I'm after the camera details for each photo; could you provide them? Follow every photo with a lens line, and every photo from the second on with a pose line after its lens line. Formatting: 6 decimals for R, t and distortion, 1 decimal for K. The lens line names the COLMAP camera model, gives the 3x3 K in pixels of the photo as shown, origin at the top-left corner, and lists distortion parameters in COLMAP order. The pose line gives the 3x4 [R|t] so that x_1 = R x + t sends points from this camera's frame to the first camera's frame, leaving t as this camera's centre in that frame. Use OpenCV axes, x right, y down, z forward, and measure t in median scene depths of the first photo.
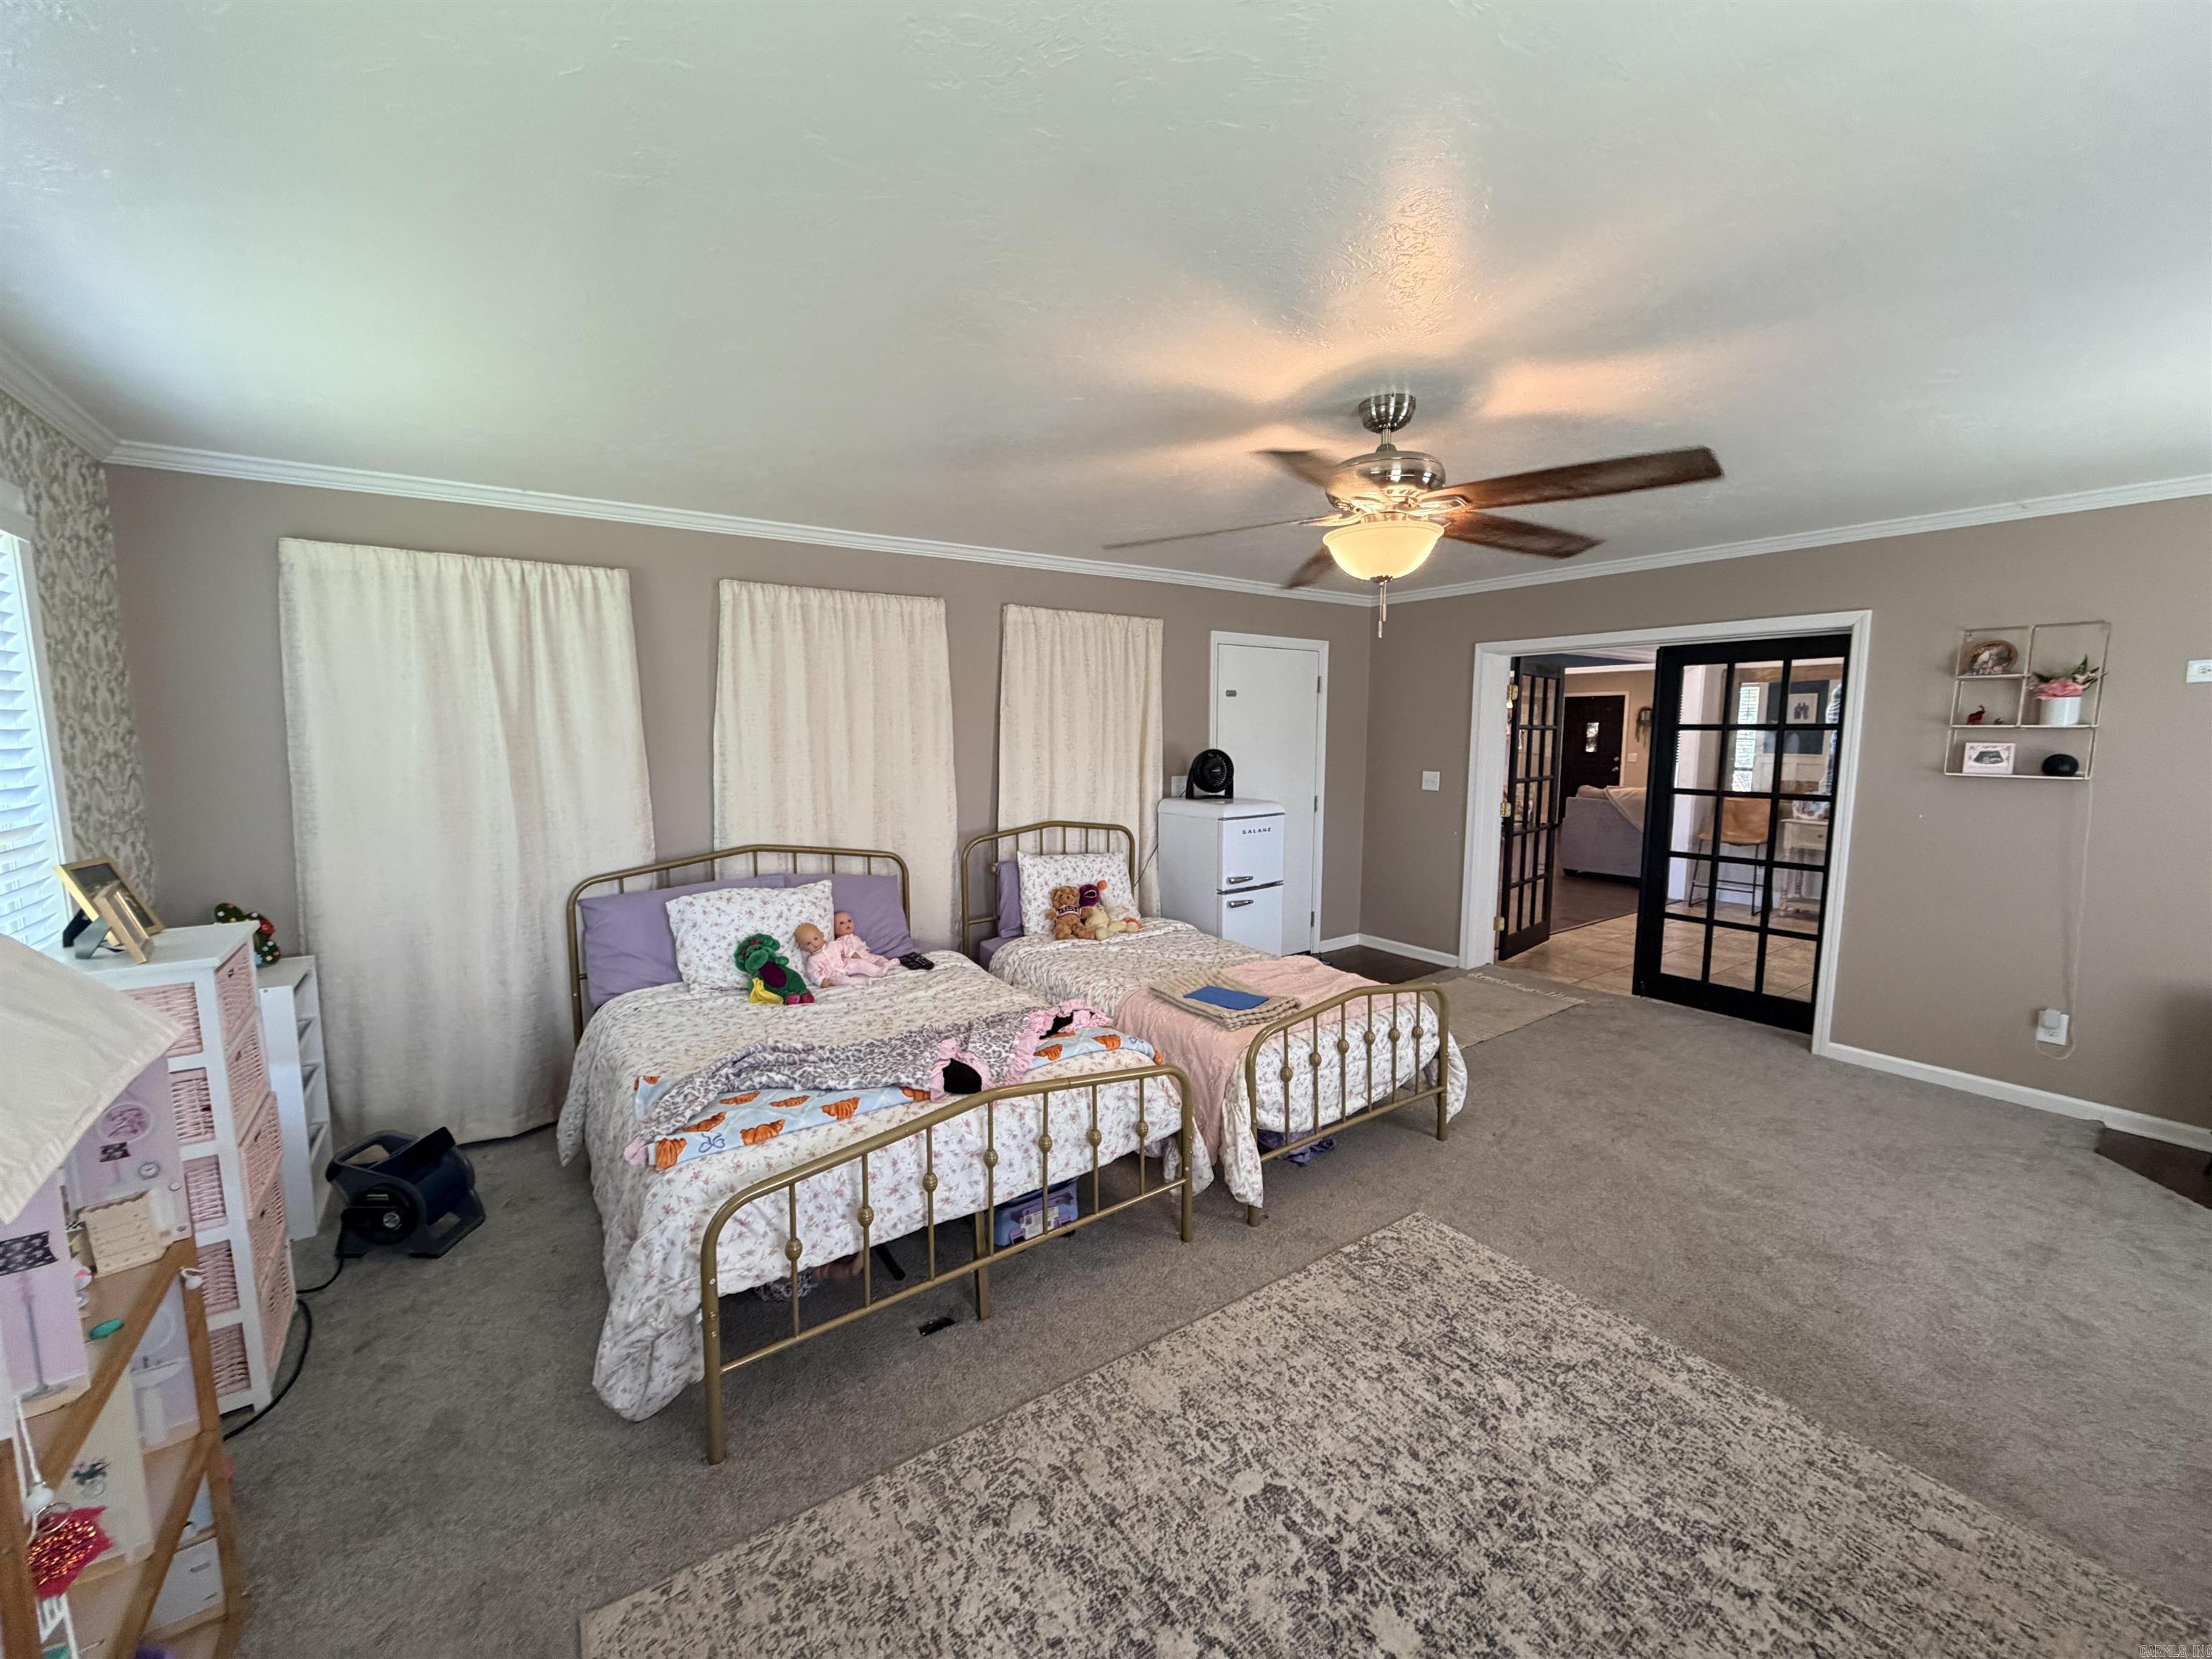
lens RADIAL K [[867.9, 0, 1106.0], [0, 867.9, 829.5], [0, 0, 1]] dist [0.001251, -0.000014]
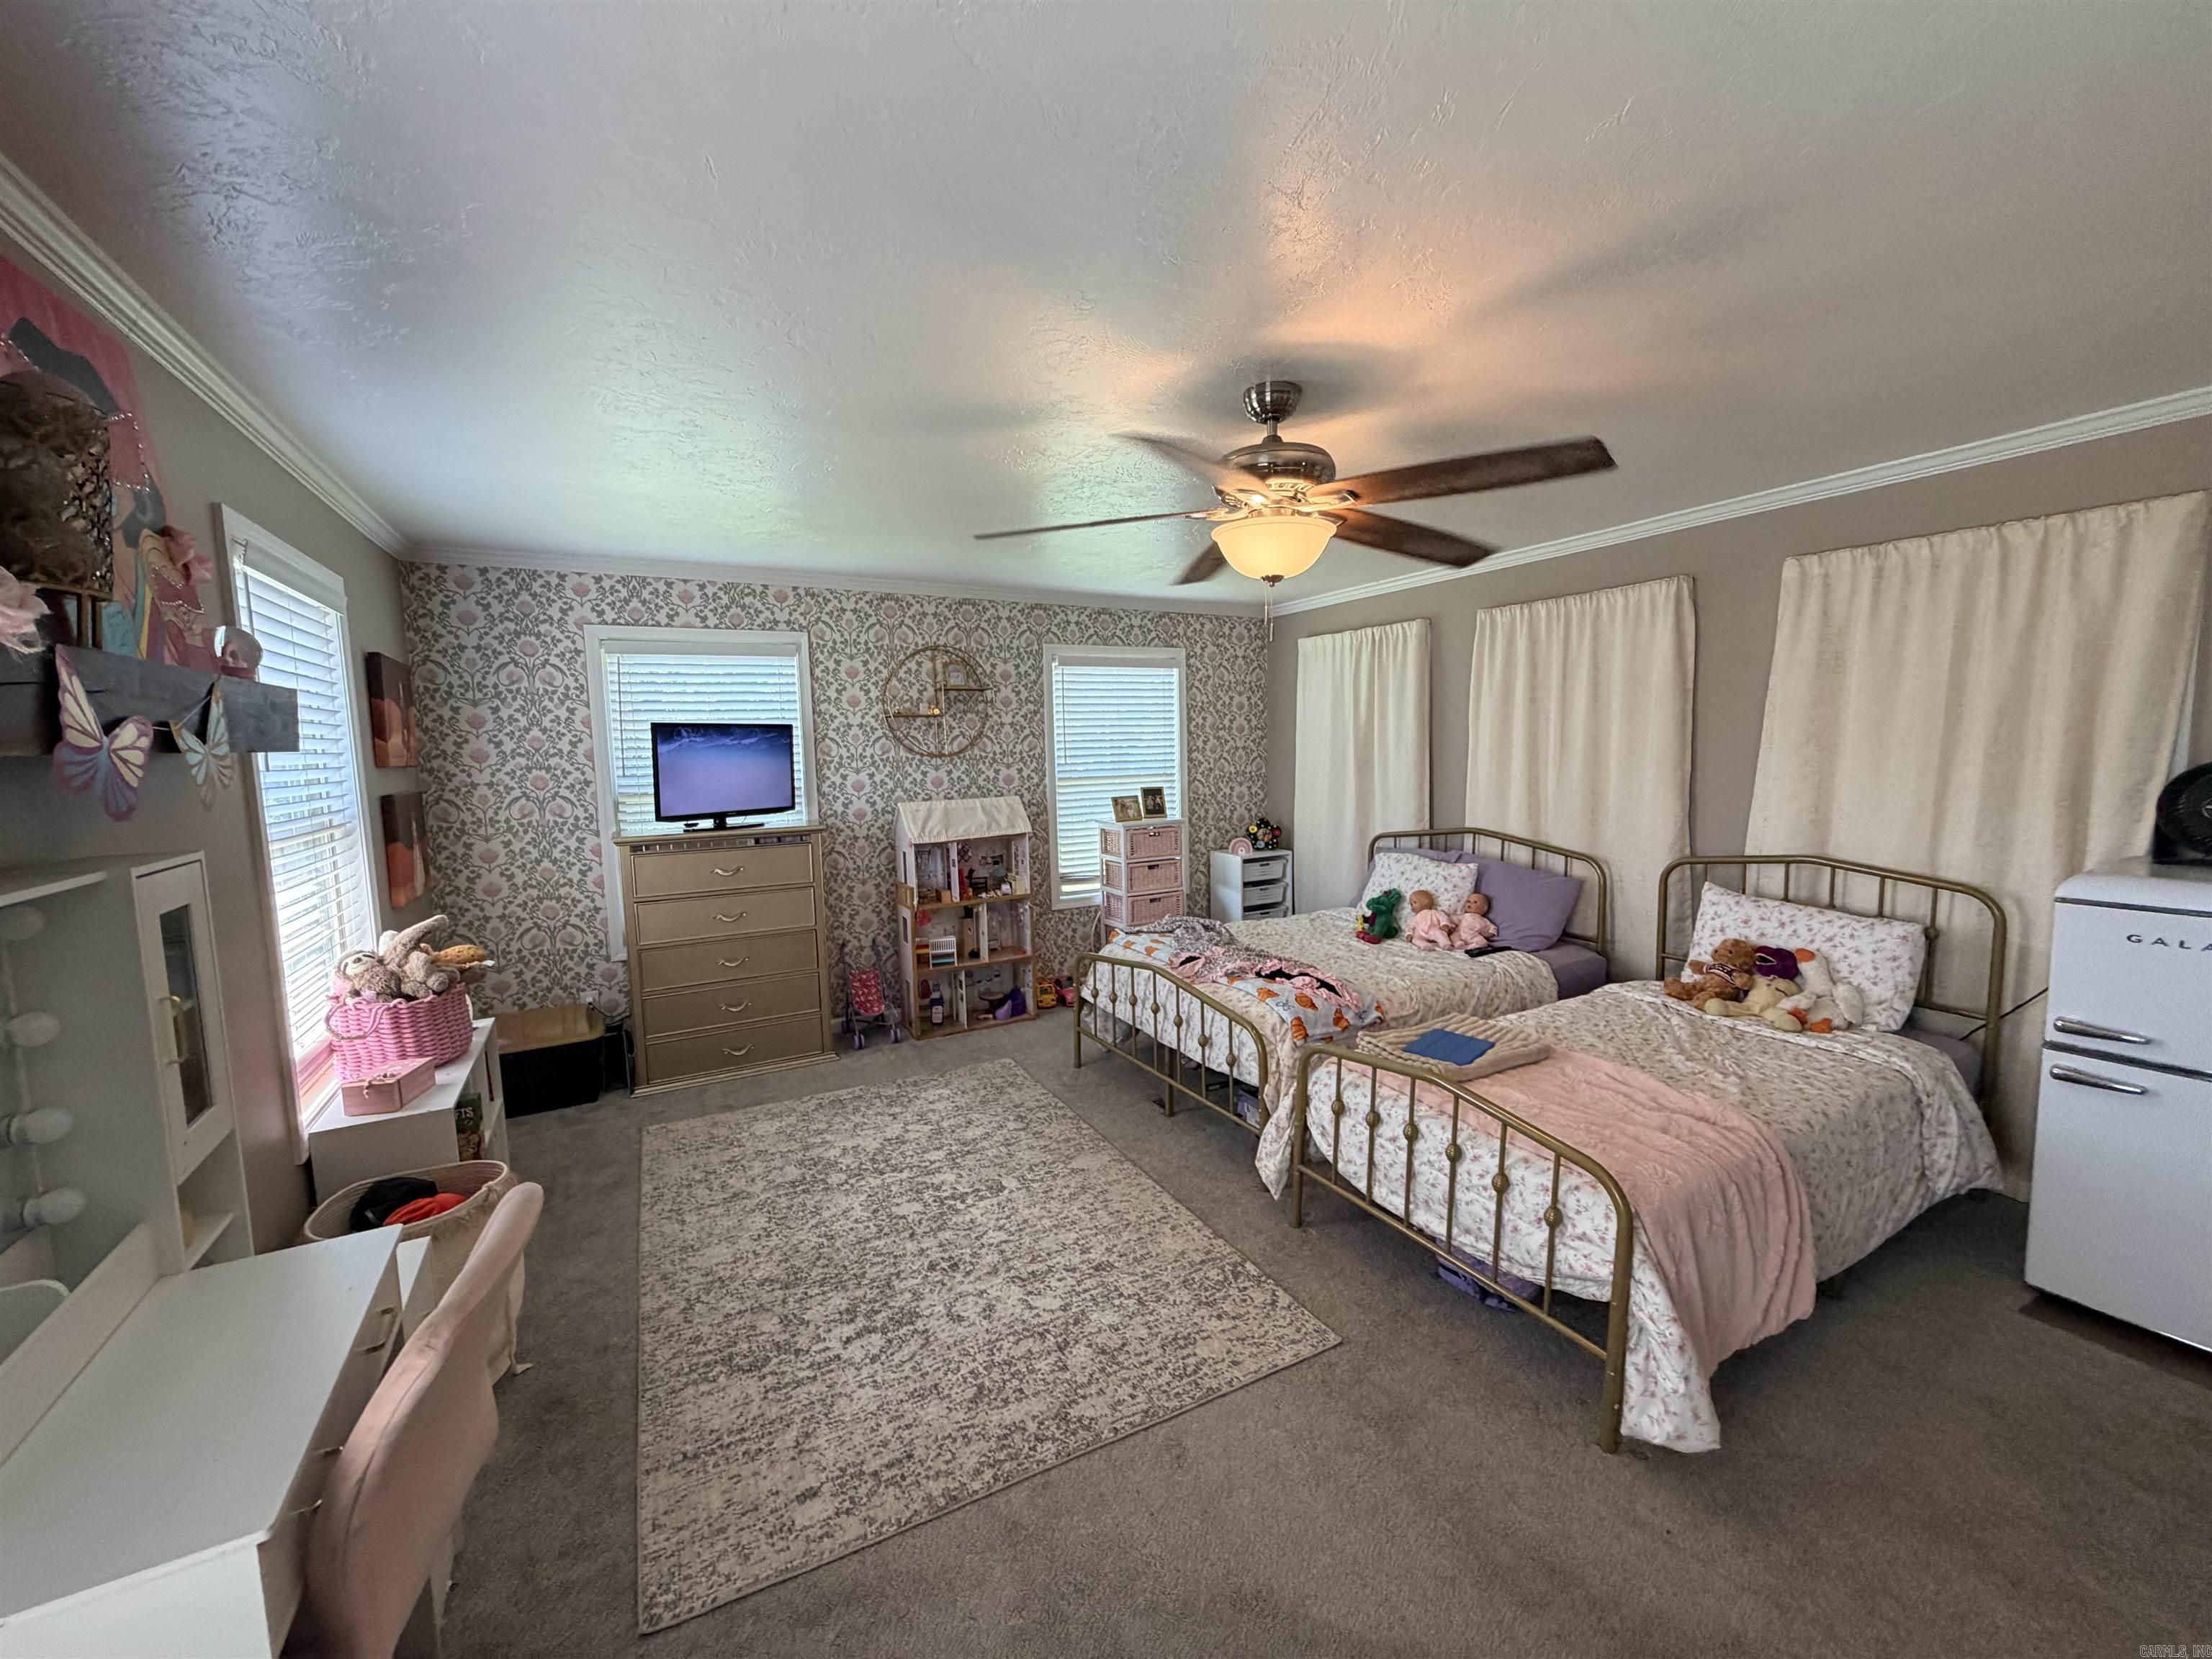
lens RADIAL K [[885.9, 0, 1101.0], [0, 885.9, 830.4], [0, 0, 1]] dist [-0.001012, 0.000263]
pose [[-0.119506, 0.103988, -0.987373, 1.109926], [-0.094304, 0.988814, 0.115554, -0.091119], [0.988345, 0.106923, -0.108362, 0.803472]]
